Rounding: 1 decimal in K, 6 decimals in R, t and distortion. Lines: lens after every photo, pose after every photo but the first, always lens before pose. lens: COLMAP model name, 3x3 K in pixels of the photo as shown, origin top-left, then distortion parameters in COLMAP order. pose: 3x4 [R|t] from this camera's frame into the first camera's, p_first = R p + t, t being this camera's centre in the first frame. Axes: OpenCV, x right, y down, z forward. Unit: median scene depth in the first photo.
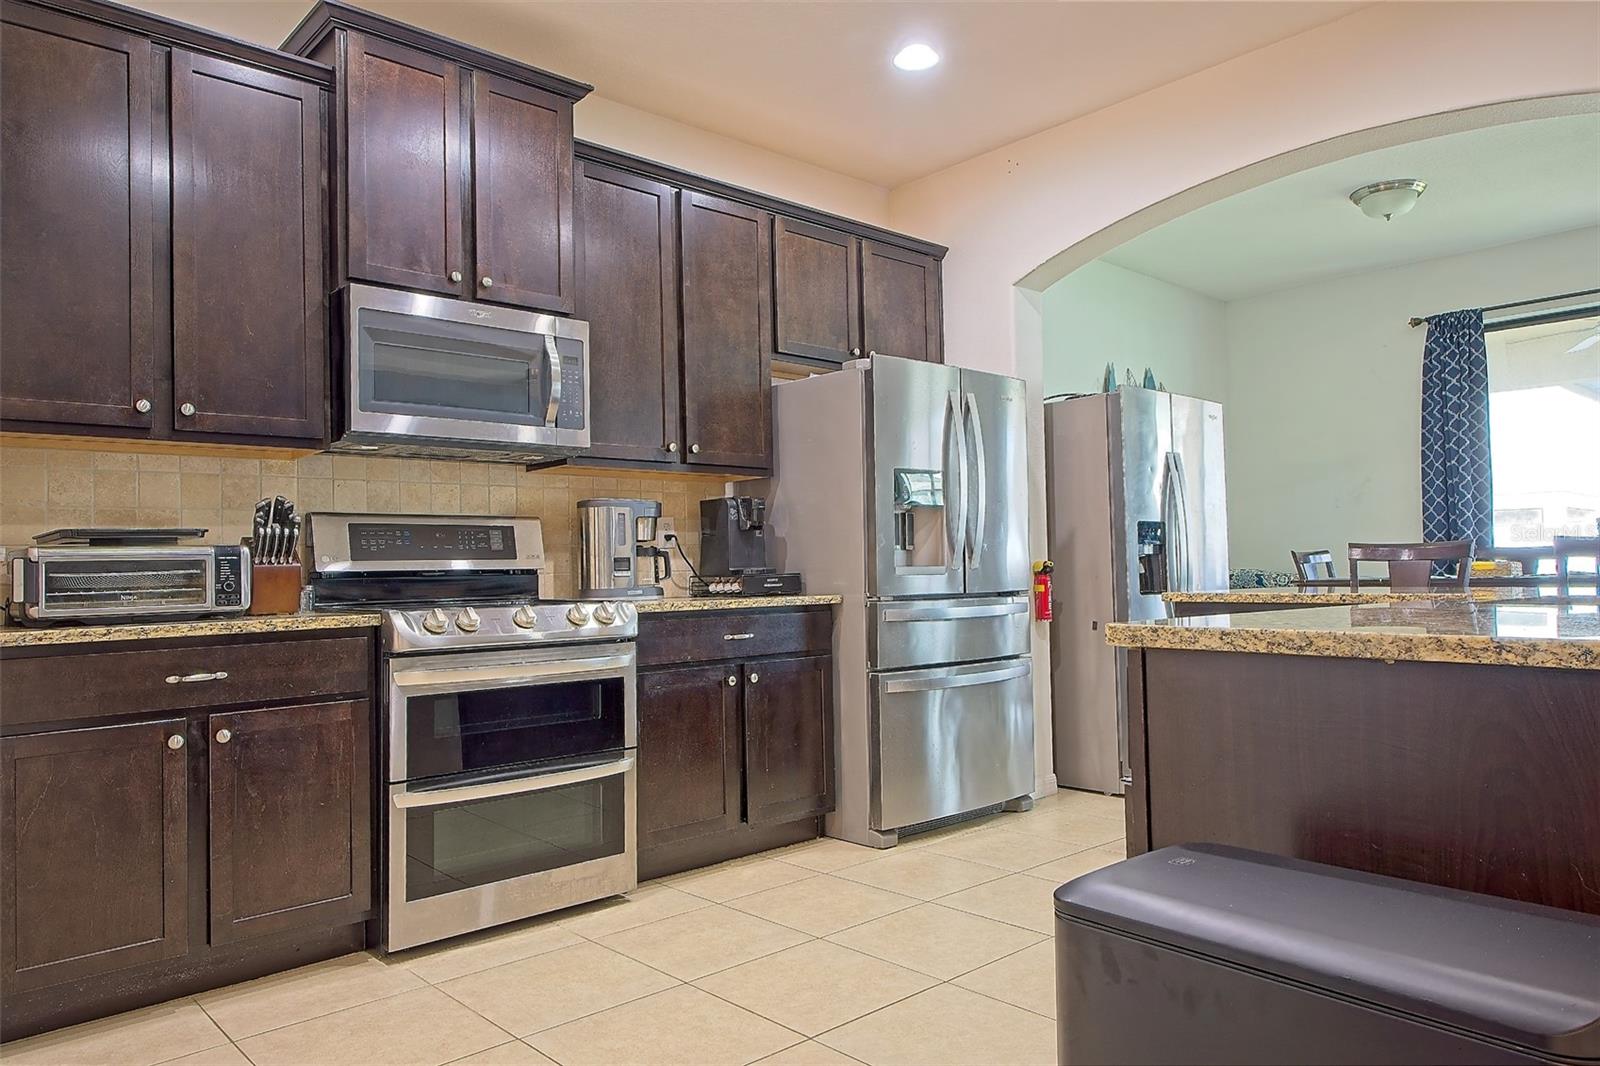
lens RADIAL K [[1076.3, 0, 809.0], [0, 1076.3, 543.2], [0, 0, 1]] dist [0.024566, 0.007144]
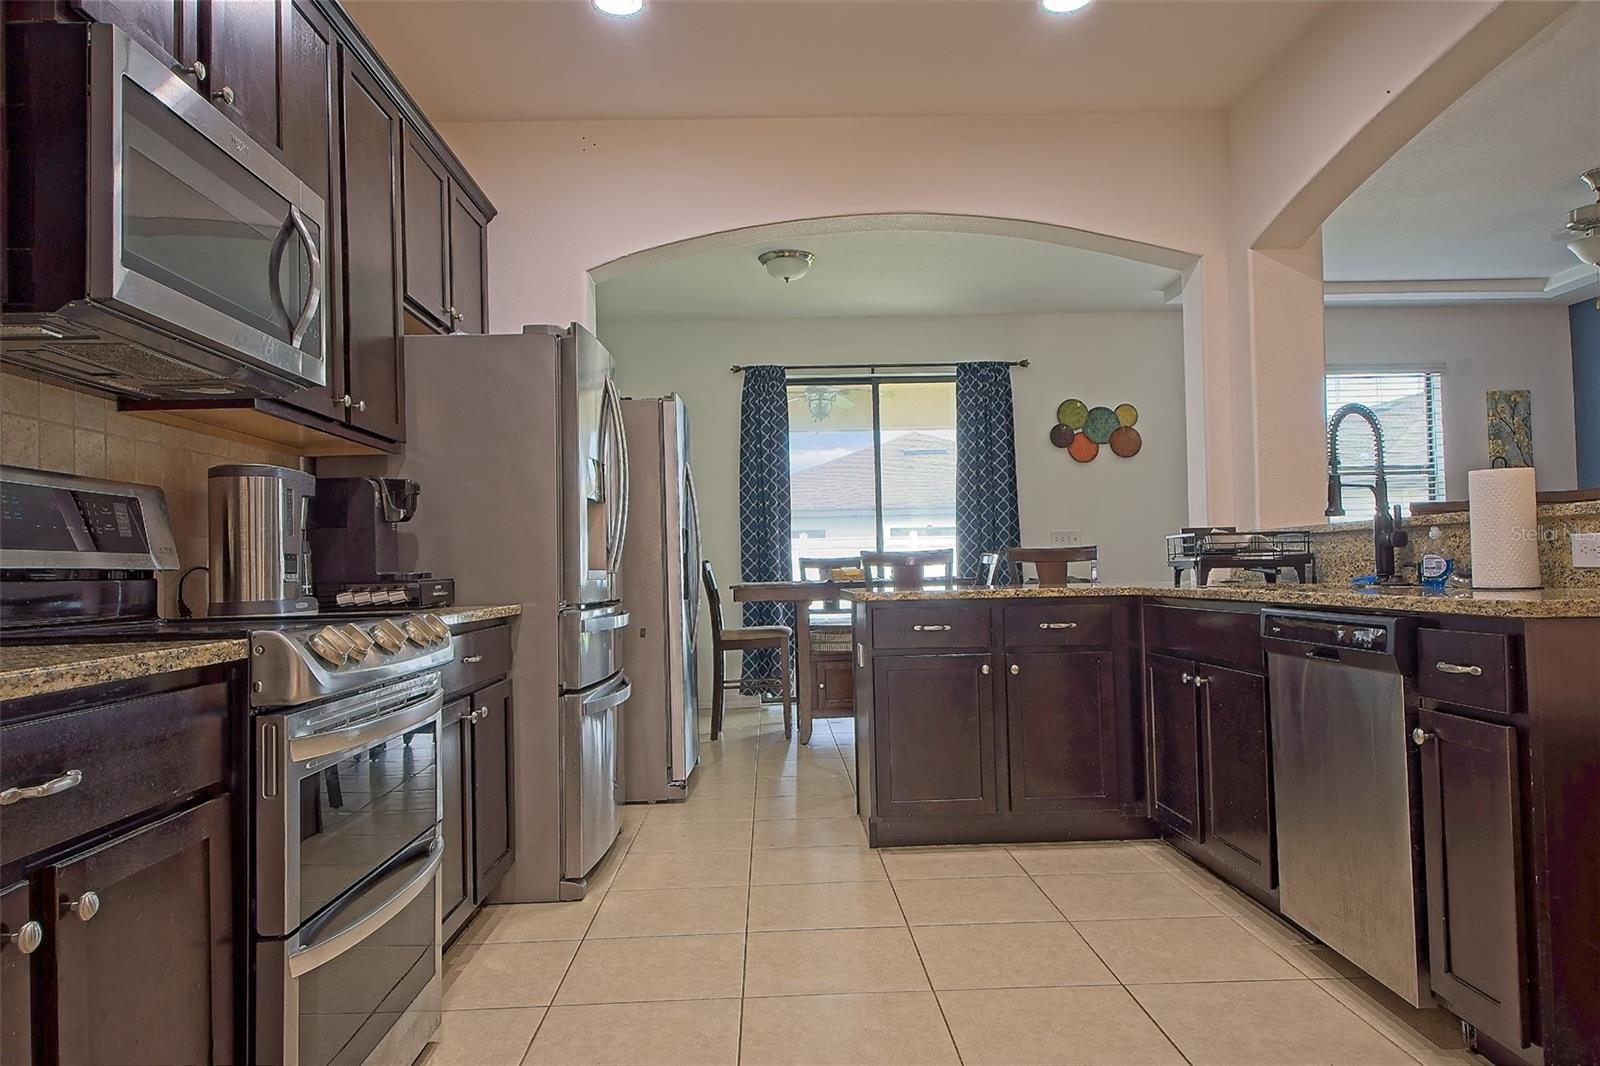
lens RADIAL K [[1076.3, 0, 807.4], [0, 1076.3, 526.8], [0, 0, 1]] dist [0.024566, 0.007144]
pose [[0.643443, 0.027672, 0.764994, -0.358168], [0.002803, 0.999255, -0.038504, 0.017388], [-0.765489, 0.026920, 0.642885, 0.235026]]
